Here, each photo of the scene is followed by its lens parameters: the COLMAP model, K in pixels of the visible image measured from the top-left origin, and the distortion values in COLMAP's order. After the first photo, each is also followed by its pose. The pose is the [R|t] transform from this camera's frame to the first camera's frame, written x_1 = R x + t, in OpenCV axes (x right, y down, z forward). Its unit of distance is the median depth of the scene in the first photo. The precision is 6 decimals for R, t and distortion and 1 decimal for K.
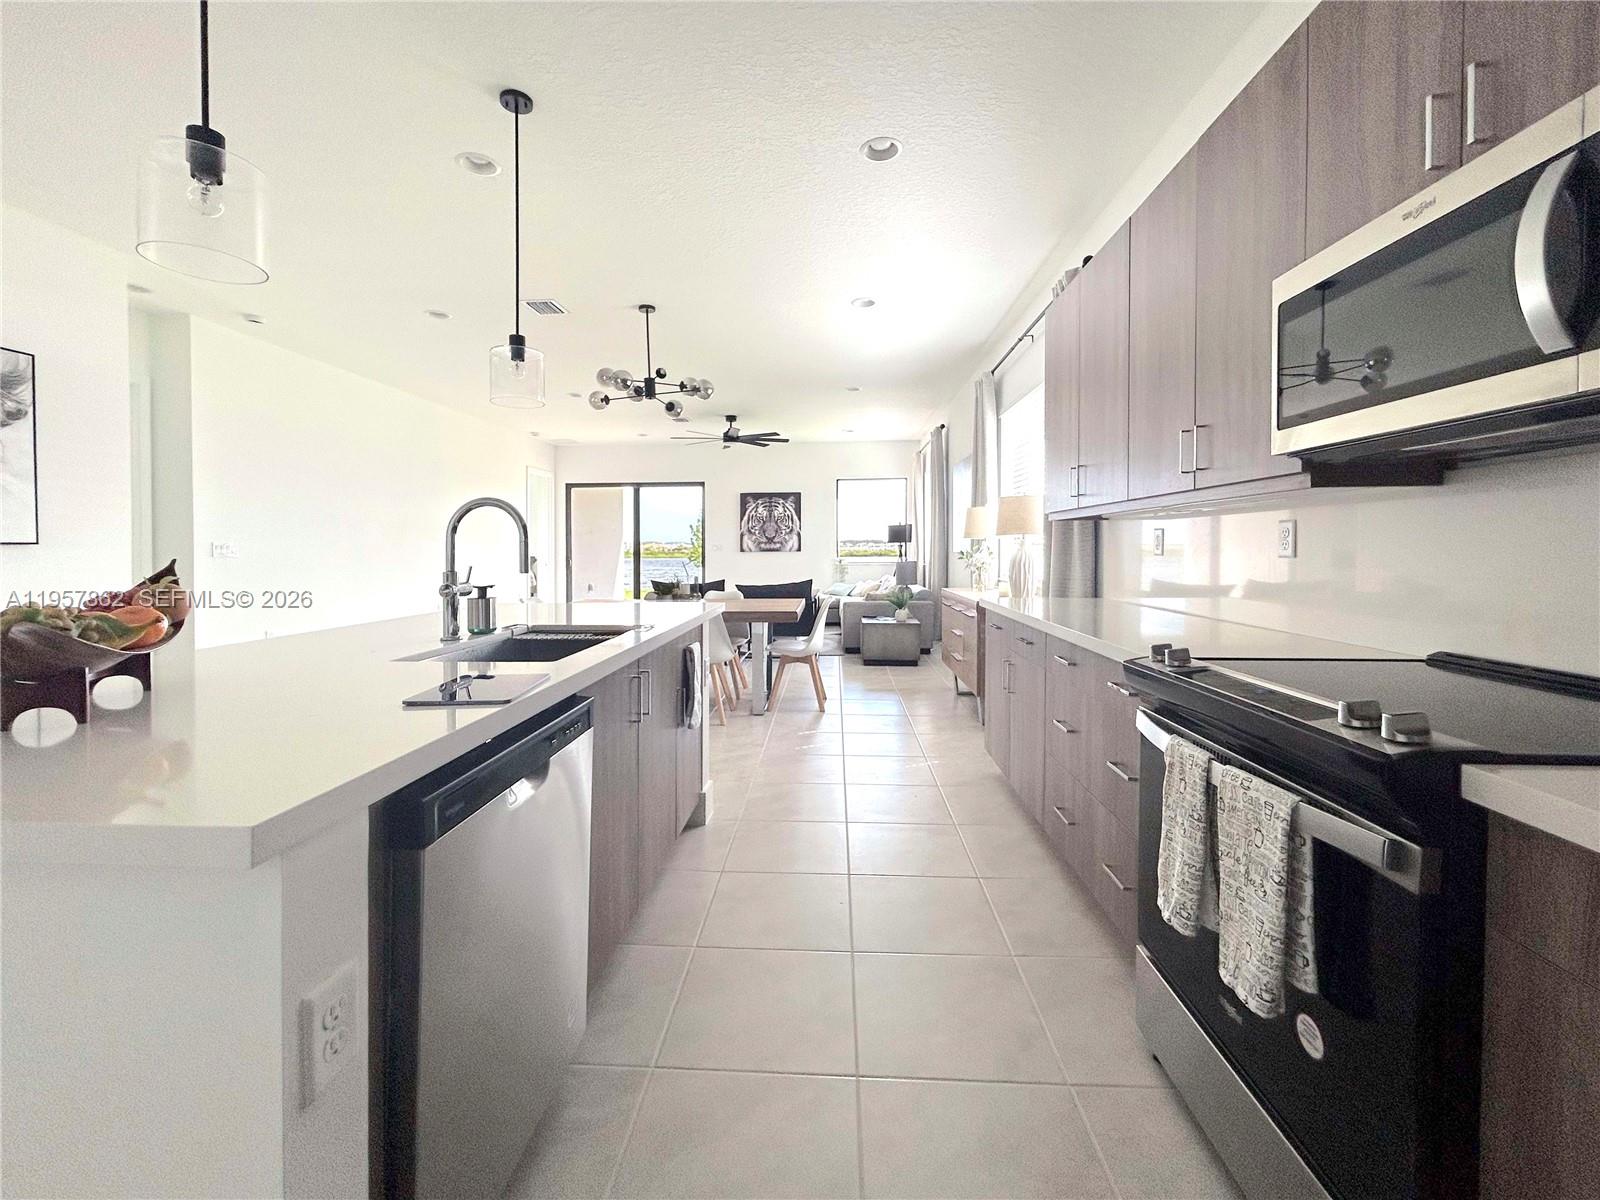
lens RADIAL K [[643.5, 0, 767.8], [0, 643.5, 551.0], [0, 0, 1]] dist [-0.001501, -0.000558]
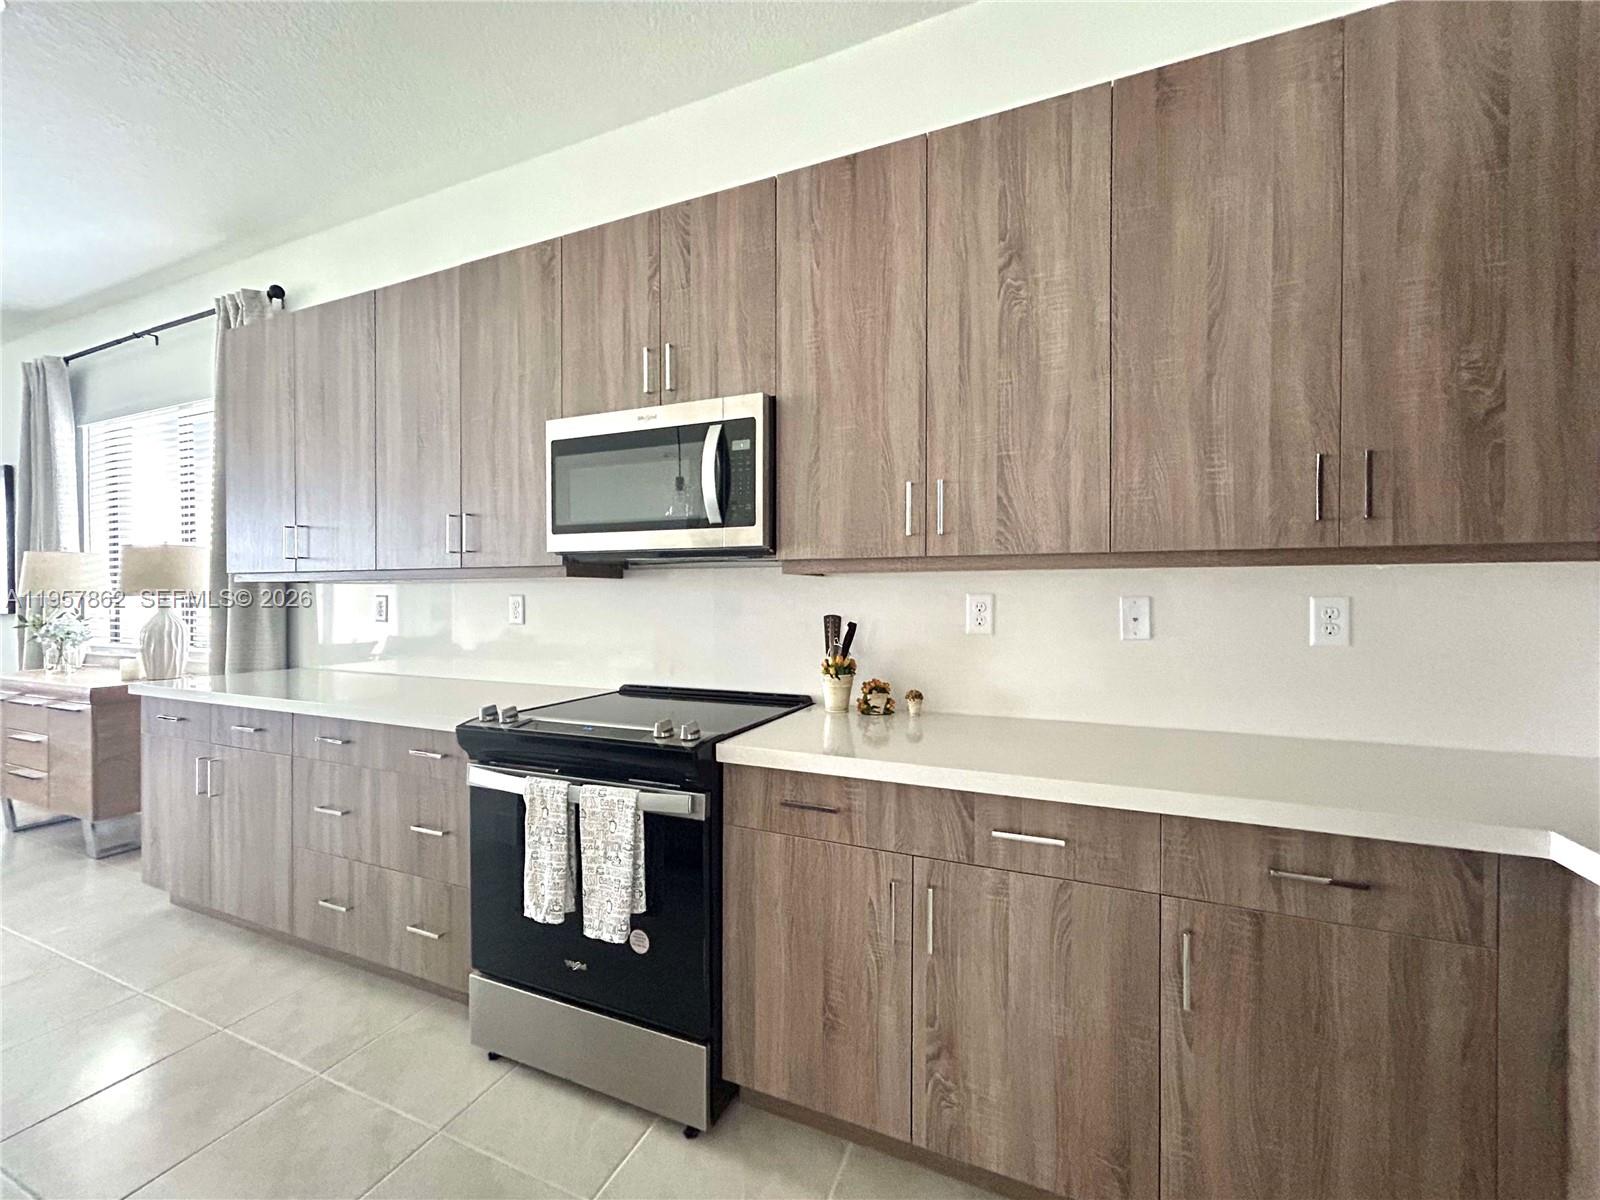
lens RADIAL K [[648.0, 0, 800.0], [0, 648.0, 600.0], [0, 0, 1]] dist [-0.000664, -0.000194]
pose [[0.334298, 0.003685, 0.942460, -0.344763], [0.005585, 0.999967, -0.005891, -0.043302], [-0.942451, 0.007233, 0.334266, 0.065205]]
